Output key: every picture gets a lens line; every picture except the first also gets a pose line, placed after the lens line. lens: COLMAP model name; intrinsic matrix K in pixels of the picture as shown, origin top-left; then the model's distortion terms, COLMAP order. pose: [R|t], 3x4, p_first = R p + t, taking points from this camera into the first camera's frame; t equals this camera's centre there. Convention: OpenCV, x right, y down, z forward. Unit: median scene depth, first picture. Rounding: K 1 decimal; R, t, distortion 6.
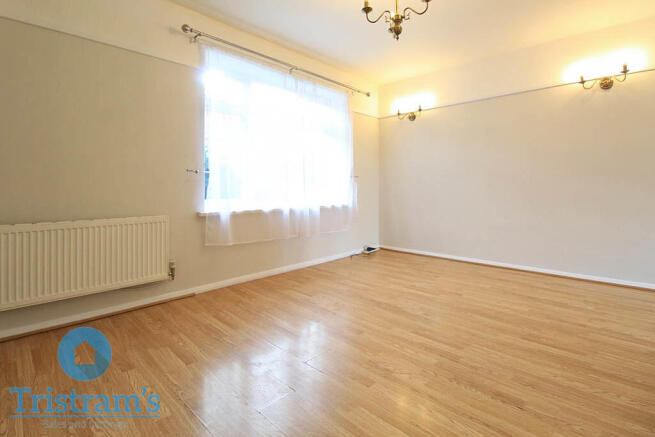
lens RADIAL K [[315.5, 0, 312.9], [0, 315.5, 189.3], [0, 0, 1]] dist [0.000535, 0.000429]
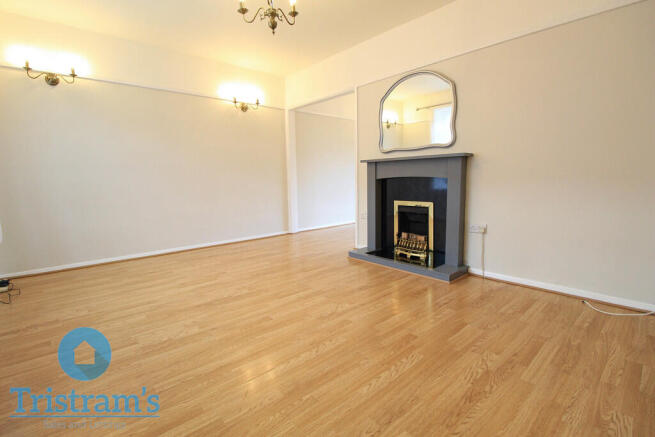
lens RADIAL K [[315.5, 0, 326.4], [0, 315.5, 216.7], [0, 0, 1]] dist [0.000535, 0.000429]
pose [[0.055364, -0.124737, 0.990644, -0.650920], [0.028492, 0.991959, 0.123310, 0.004688], [-0.998060, 0.021398, 0.058473, 0.597095]]
